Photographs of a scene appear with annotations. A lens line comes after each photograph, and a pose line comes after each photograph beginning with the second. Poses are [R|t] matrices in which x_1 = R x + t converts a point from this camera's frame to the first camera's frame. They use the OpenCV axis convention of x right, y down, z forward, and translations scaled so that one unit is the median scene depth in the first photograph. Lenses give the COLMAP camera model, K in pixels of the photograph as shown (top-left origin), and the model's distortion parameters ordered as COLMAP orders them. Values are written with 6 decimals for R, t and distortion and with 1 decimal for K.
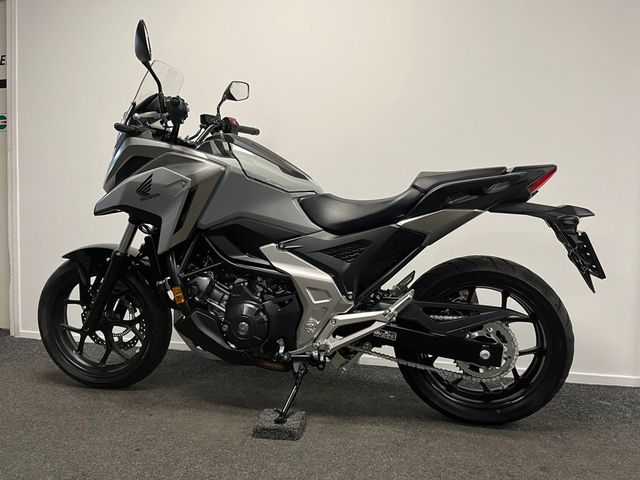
lens RADIAL K [[482.4, 0, 321.4], [0, 482.4, 242.1], [0, 0, 1]] dist [0.037941, -0.038404]
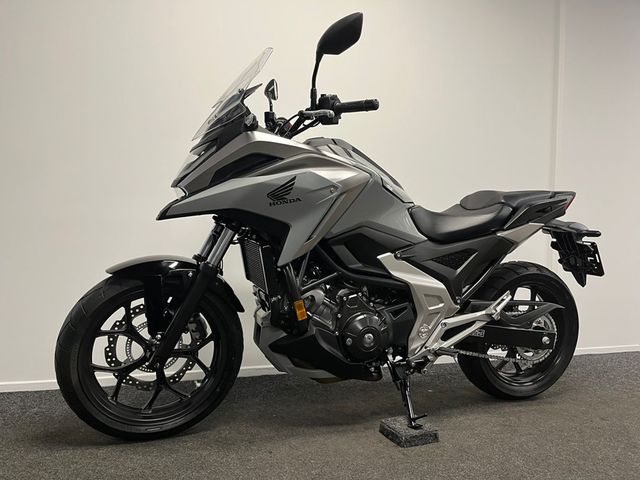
lens RADIAL K [[482.4, 0, 320.2], [0, 482.4, 238.6], [0, 0, 1]] dist [0.037941, -0.038404]
pose [[0.848030, 0.005767, 0.529917, -0.763999], [0.005662, 0.999785, -0.019942, -0.008059], [-0.529919, 0.019911, 0.847815, 0.220832]]
